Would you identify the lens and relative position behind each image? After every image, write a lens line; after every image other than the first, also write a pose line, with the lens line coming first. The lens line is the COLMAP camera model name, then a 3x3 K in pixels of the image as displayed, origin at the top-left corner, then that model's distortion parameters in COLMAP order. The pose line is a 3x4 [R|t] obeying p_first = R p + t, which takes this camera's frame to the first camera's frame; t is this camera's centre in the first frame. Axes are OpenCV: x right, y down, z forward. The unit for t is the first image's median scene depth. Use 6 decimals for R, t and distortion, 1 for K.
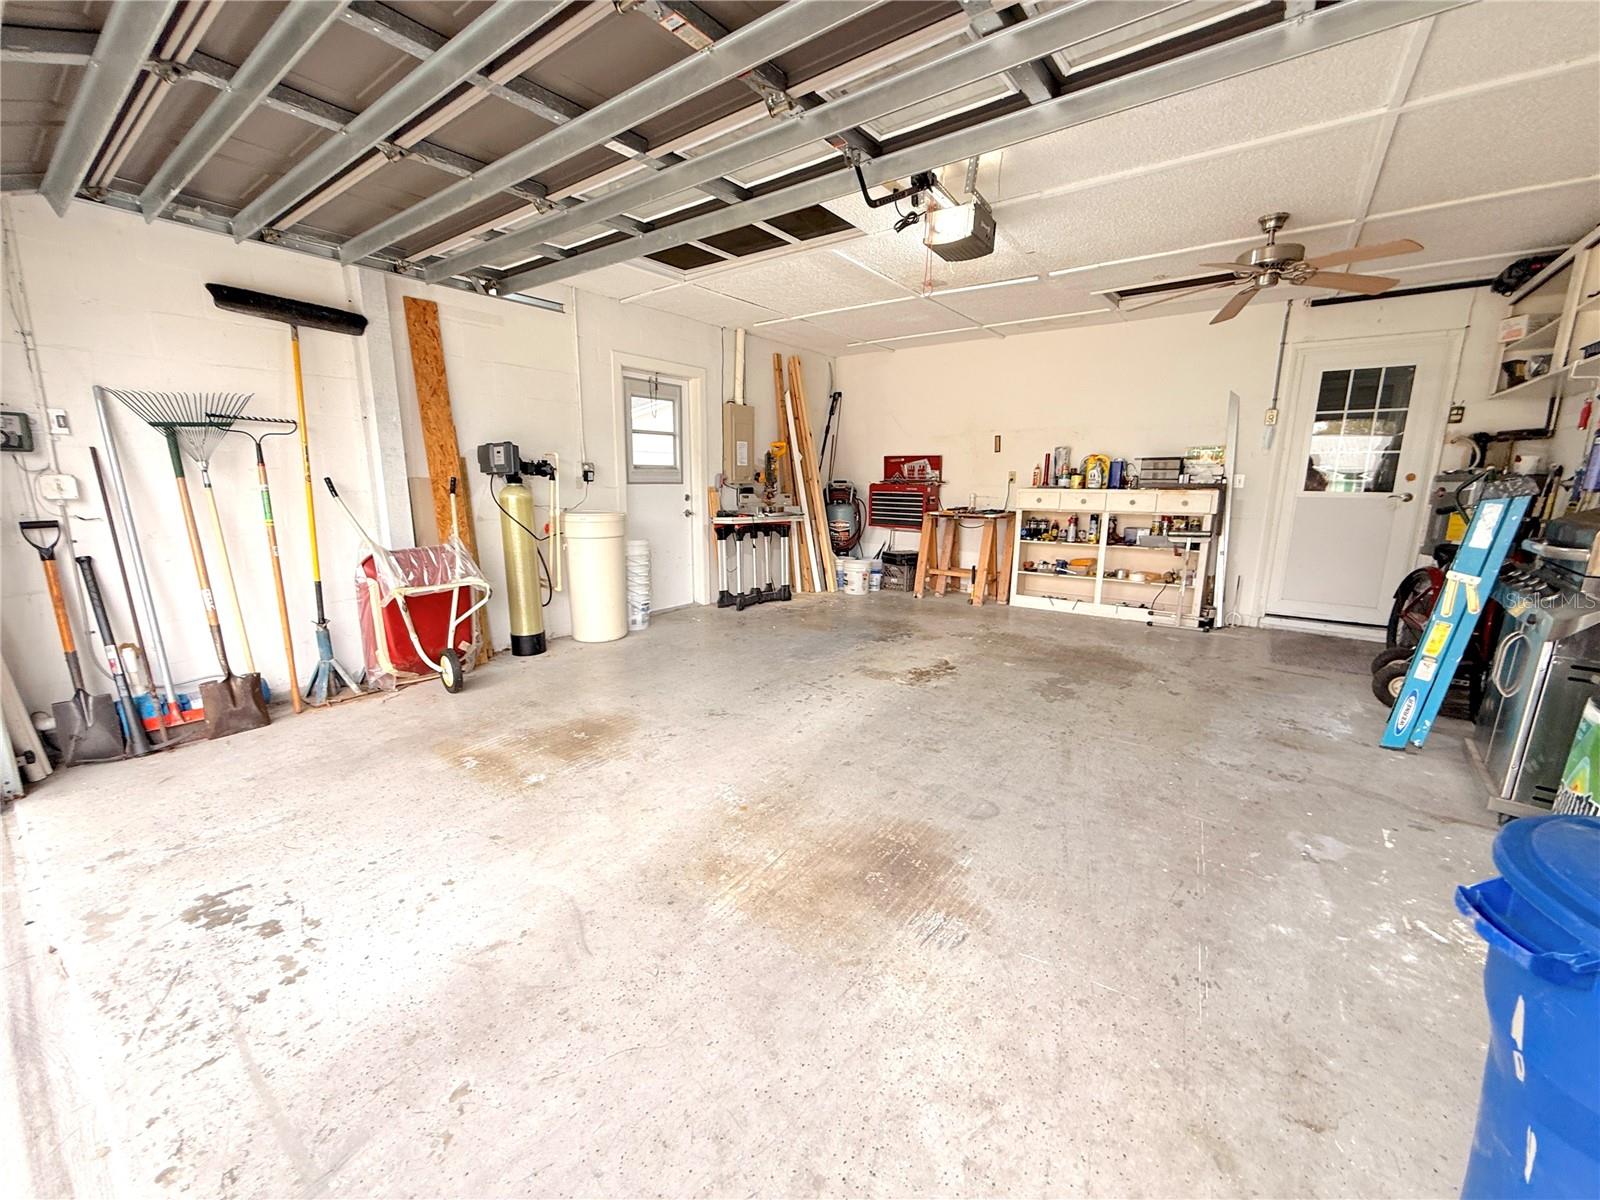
lens RADIAL K [[639.7, 0, 795.9], [0, 639.7, 601.7], [0, 0, 1]] dist [-0.001188, 0.000336]
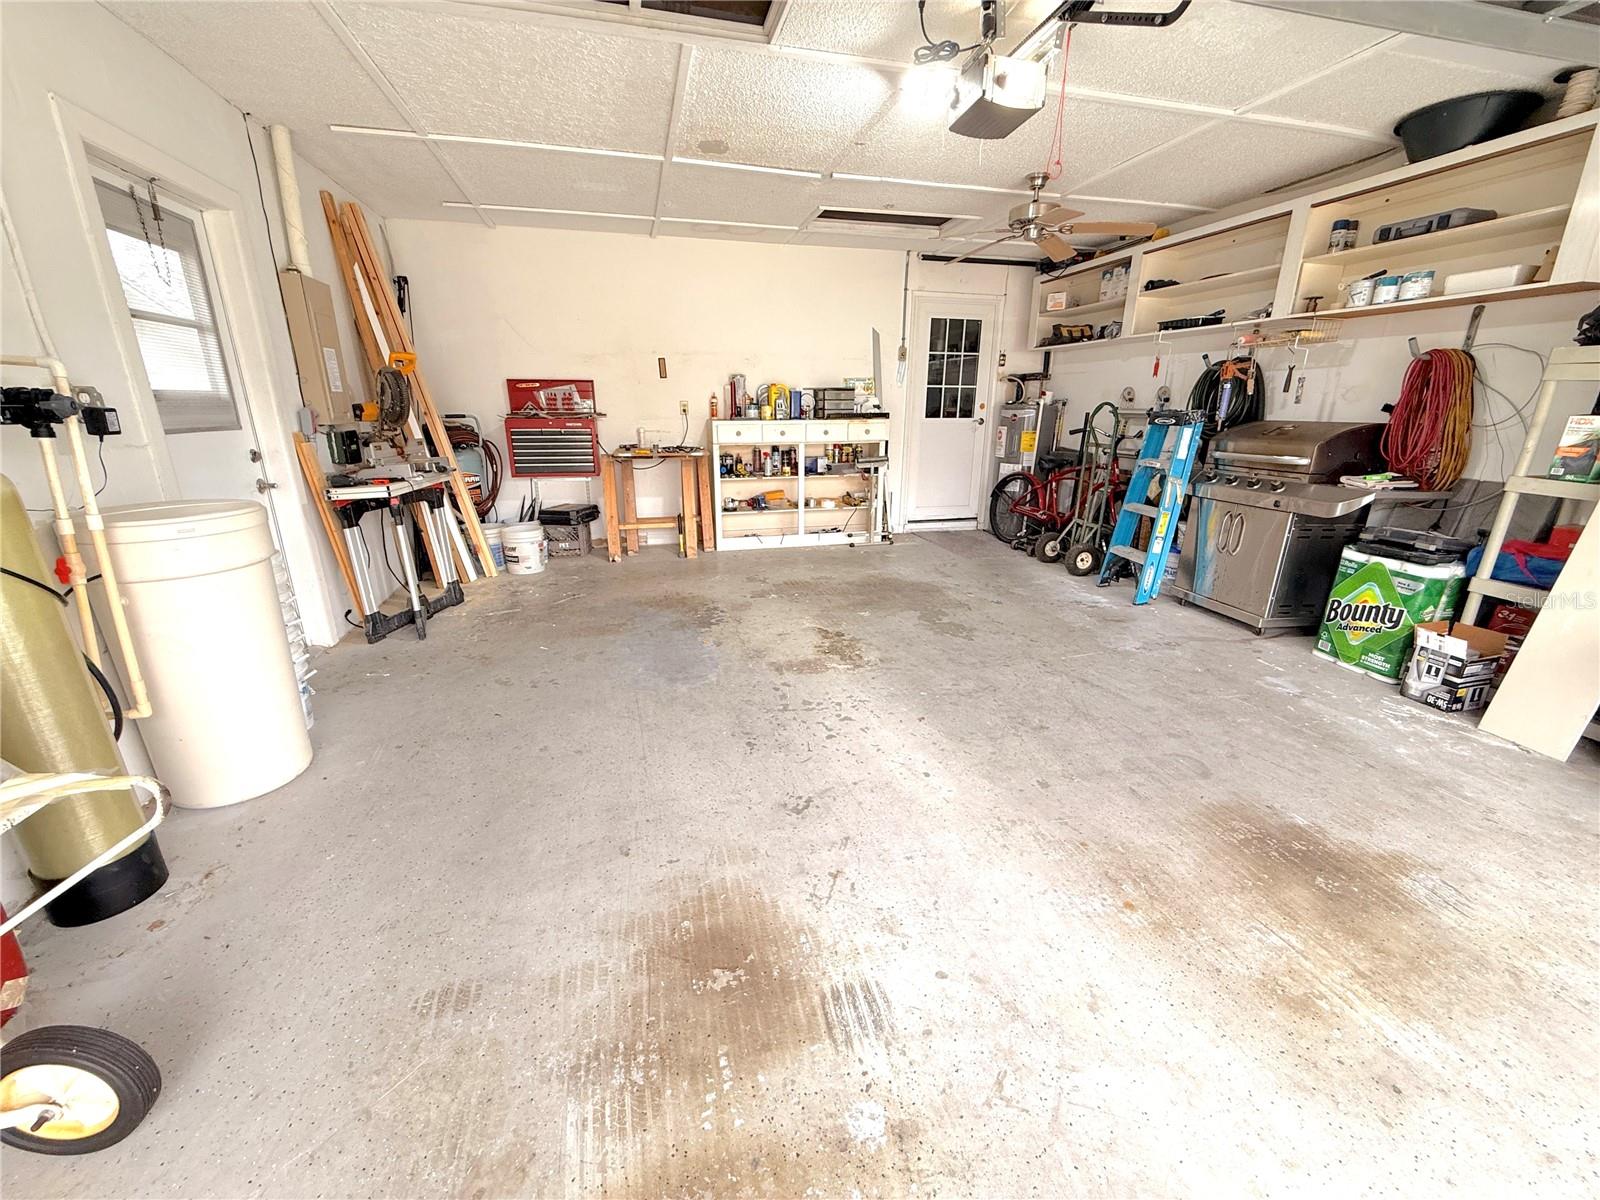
lens RADIAL K [[639.7, 0, 798.5], [0, 639.7, 600.5], [0, 0, 1]] dist [-0.001188, 0.000336]
pose [[0.627216, -0.234336, 0.742756, -0.442355], [0.150801, 0.972156, 0.179367, -0.109670], [-0.764107, -0.000493, 0.645089, 0.481786]]
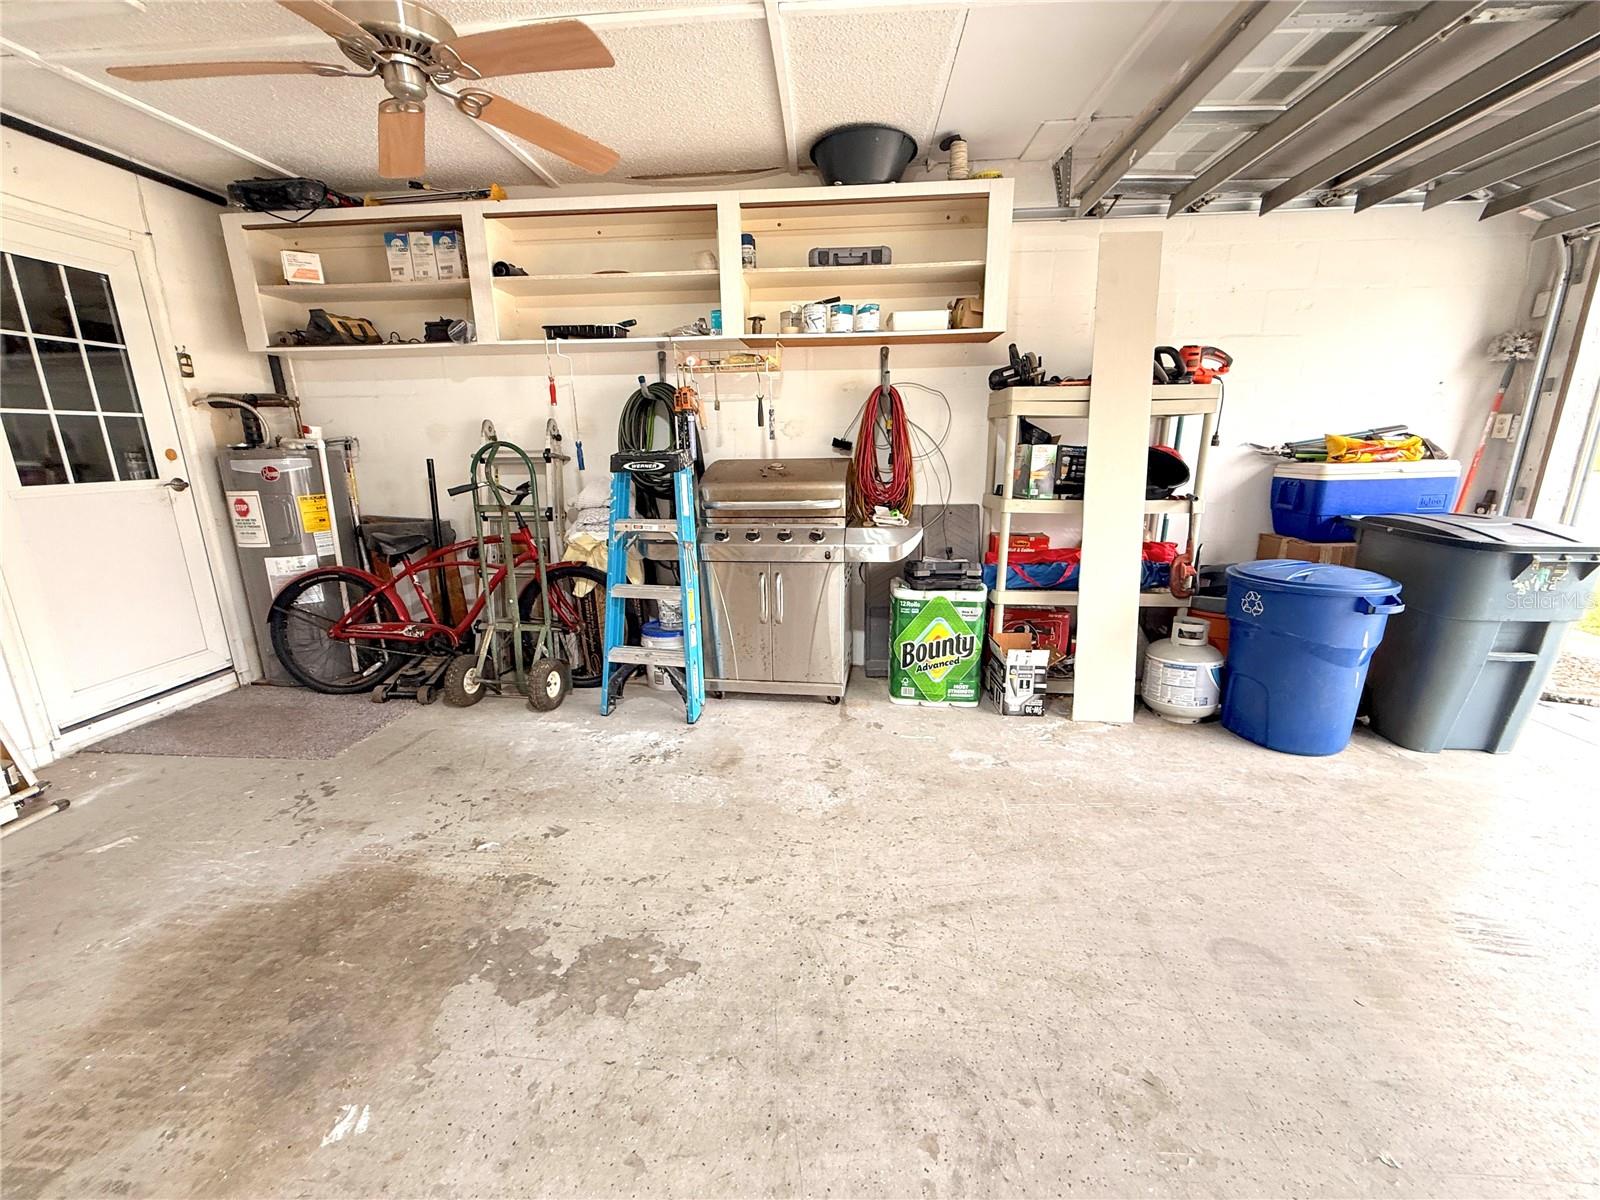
lens RADIAL K [[639.7, 0, 795.9], [0, 639.7, 599.3], [0, 0, 1]] dist [-0.001188, 0.000336]
pose [[-0.525012, -0.206461, 0.825673, 0.036456], [0.174273, 0.923496, 0.341735, -0.193330], [-0.833062, 0.323308, -0.448866, 0.916877]]
